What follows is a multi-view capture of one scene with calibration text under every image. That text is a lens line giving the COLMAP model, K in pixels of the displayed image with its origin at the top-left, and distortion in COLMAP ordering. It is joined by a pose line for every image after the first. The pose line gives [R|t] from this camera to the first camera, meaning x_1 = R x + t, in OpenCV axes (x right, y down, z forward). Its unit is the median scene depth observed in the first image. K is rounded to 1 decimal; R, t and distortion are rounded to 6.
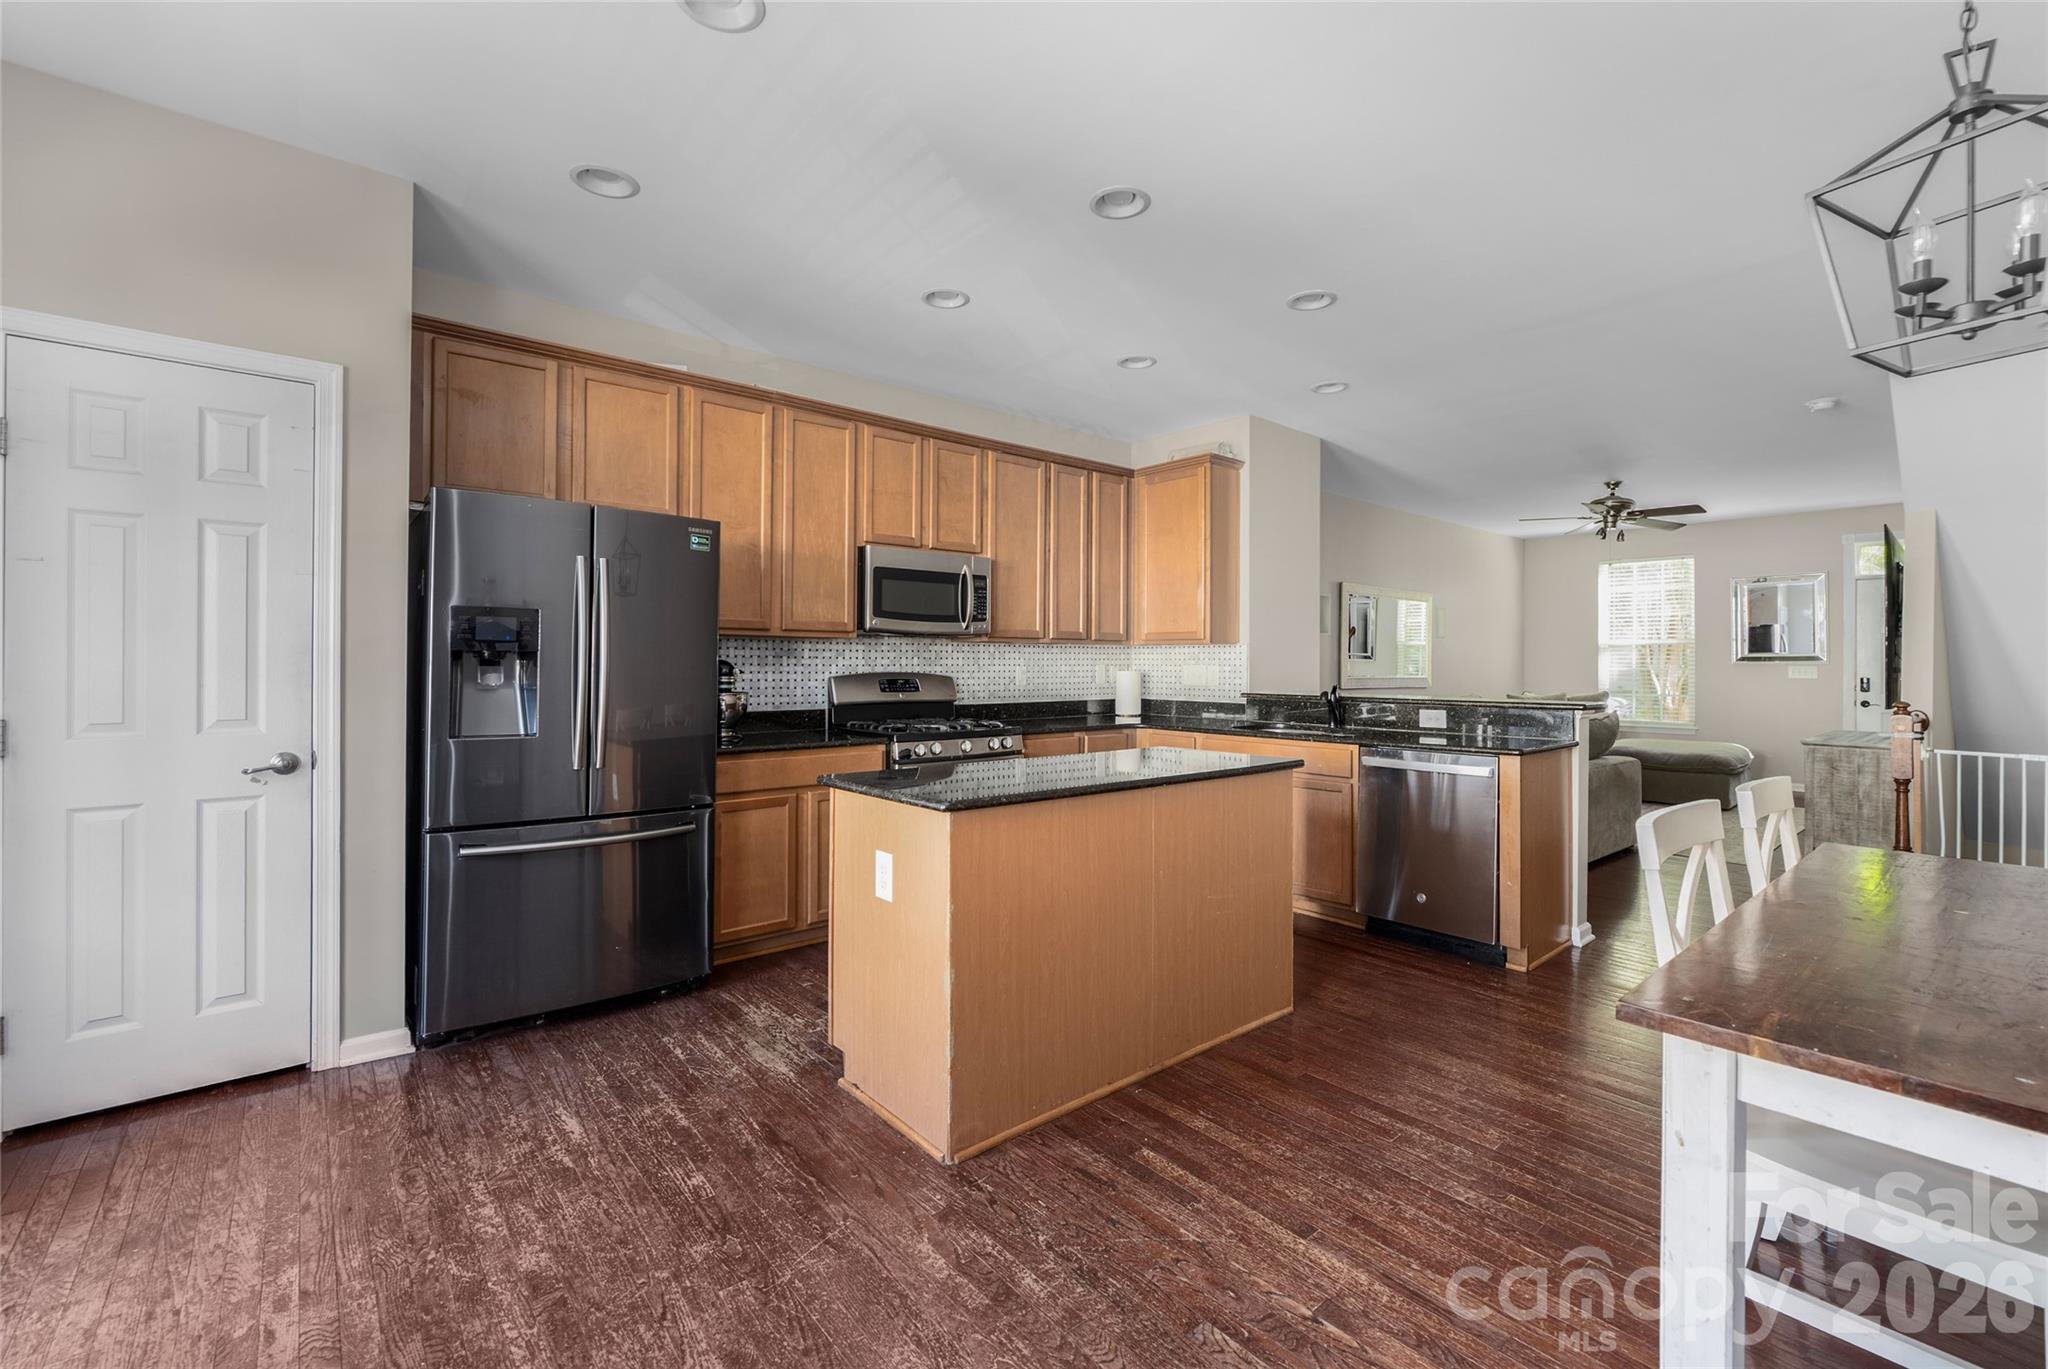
lens RADIAL K [[862.3, 0, 1023.5], [0, 862.3, 661.0], [0, 0, 1]] dist [-0.001017, -0.000170]
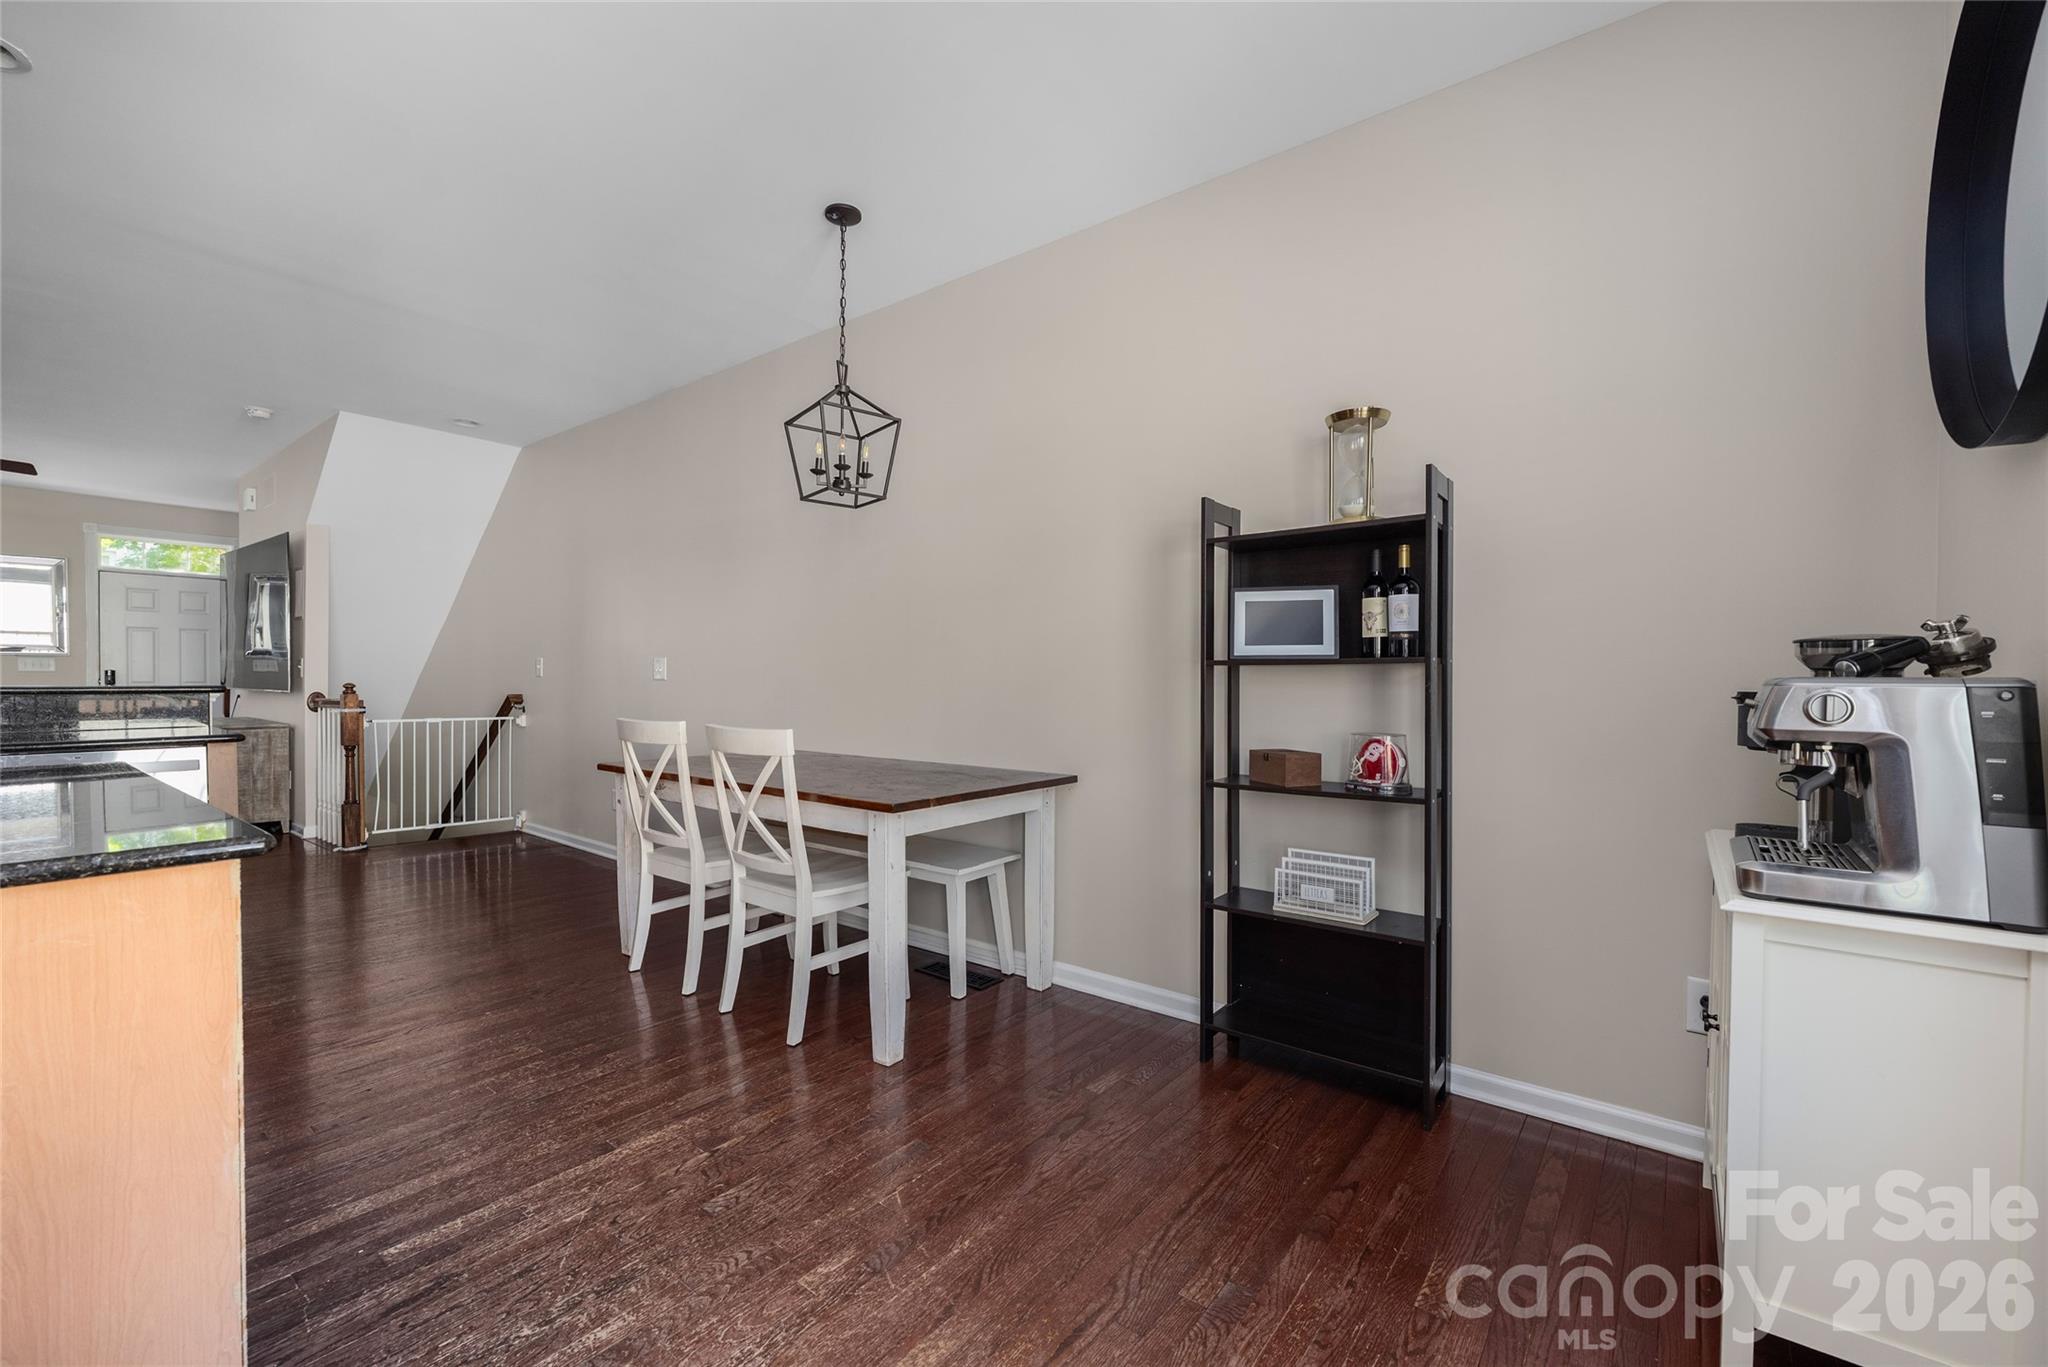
lens RADIAL K [[840.9, 0, 1024.0], [0, 840.9, 683.5], [0, 0, 1]] dist [-0.002599, -0.000347]
pose [[-0.208809, -0.010395, 0.977901, -0.353741], [-0.010981, 0.999905, 0.008284, 0.027415], [-0.977895, -0.009009, -0.208904, 0.310384]]
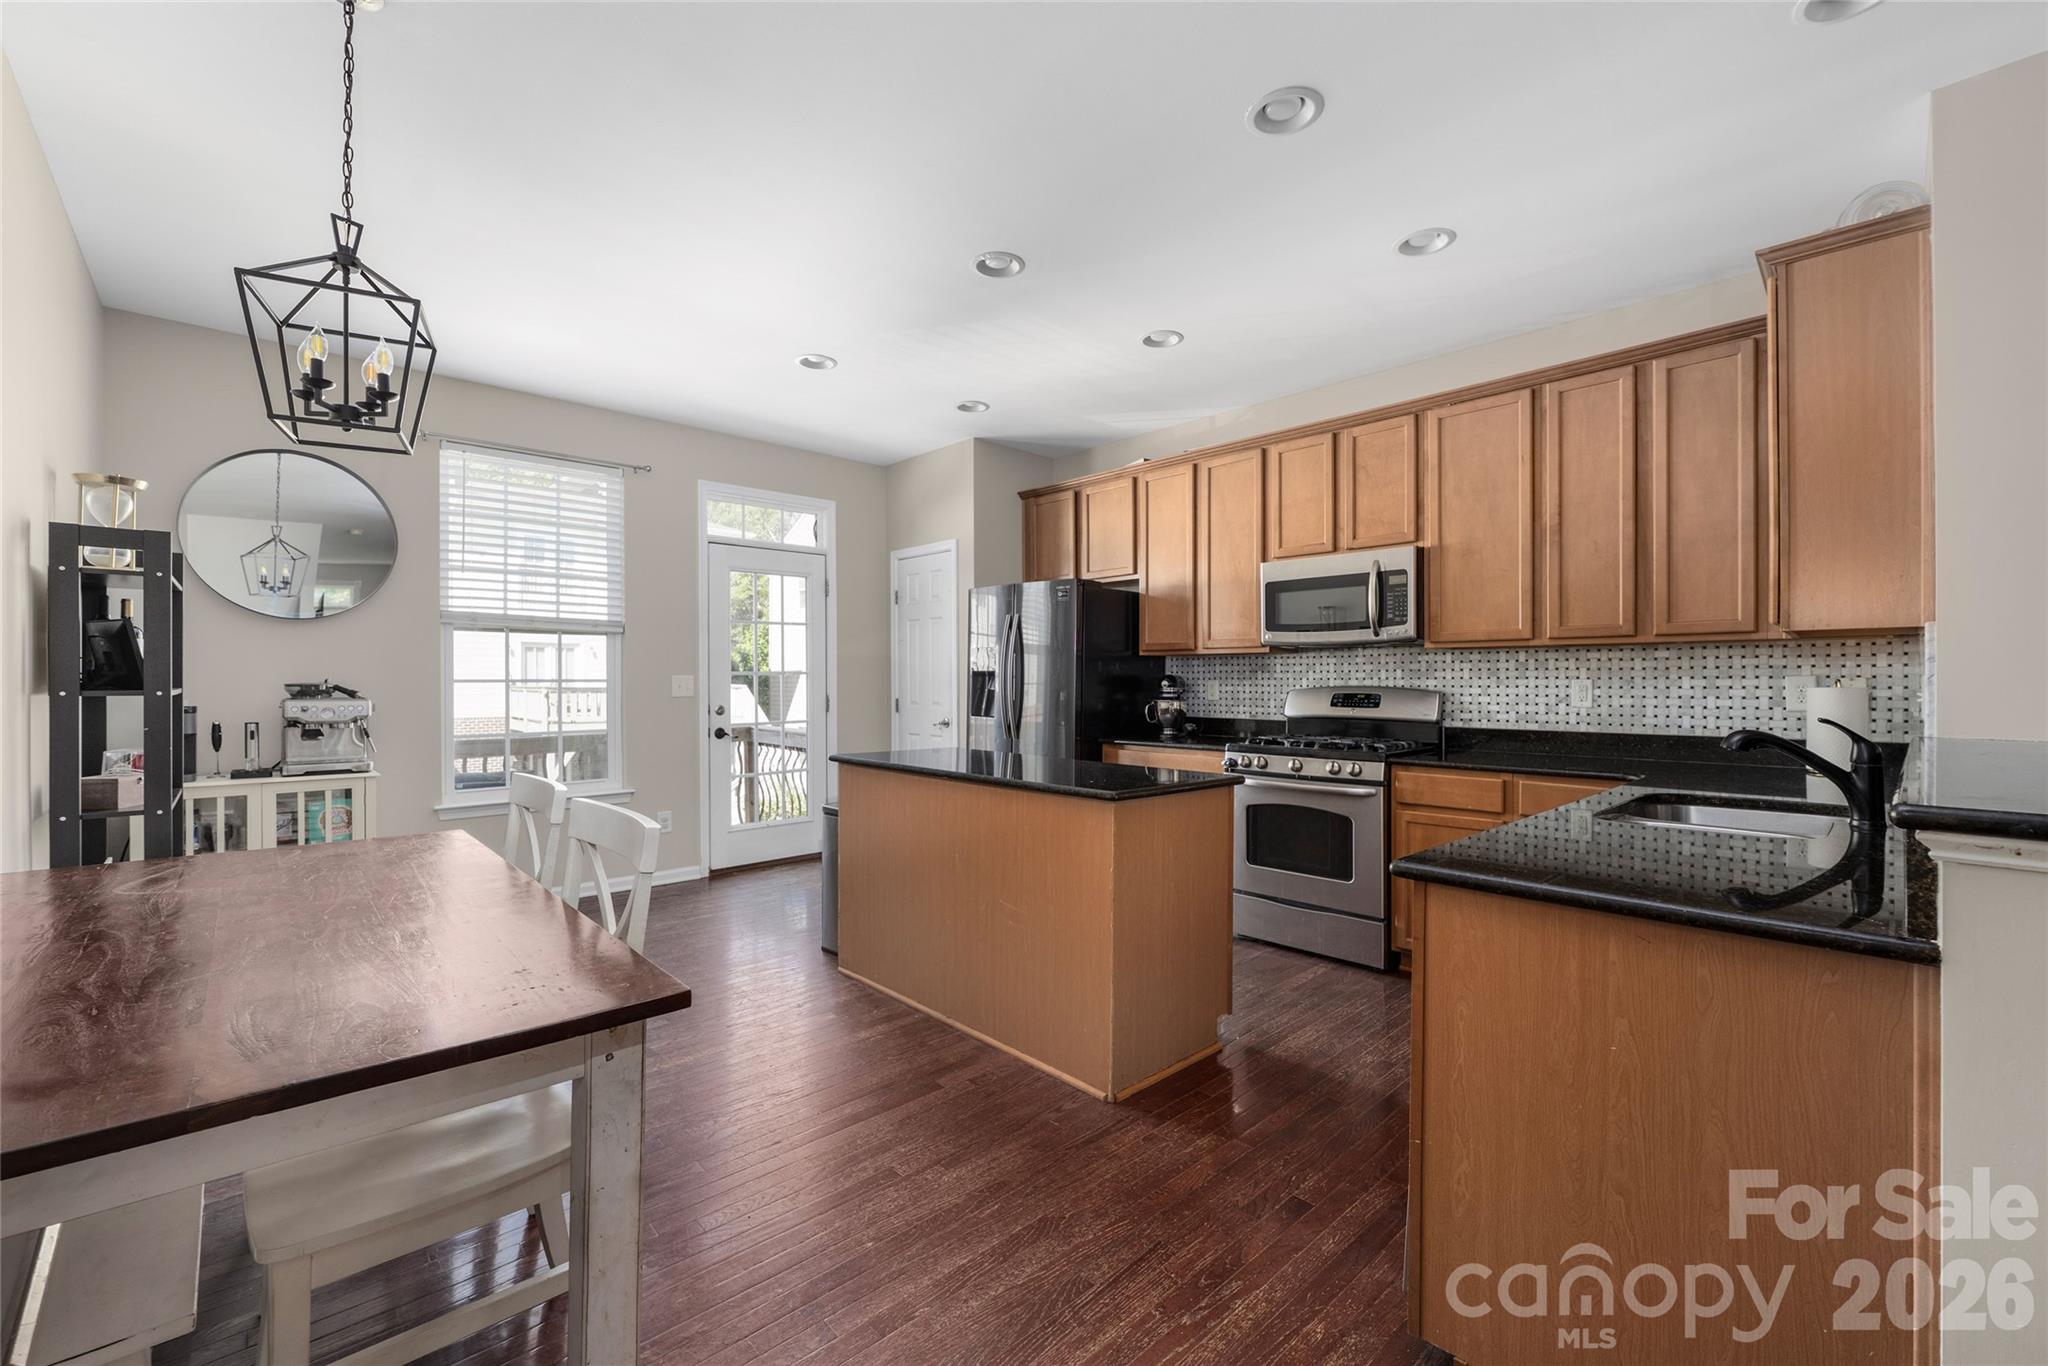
lens RADIAL K [[840.9, 0, 1024.0], [0, 840.9, 683.0], [0, 0, 1]] dist [-0.002599, -0.000347]
pose [[0.056117, -0.000410, -0.998424, 0.787205], [0.003194, 0.999995, -0.000231, 0.009321], [0.998419, -0.003176, 0.056118, 0.631525]]
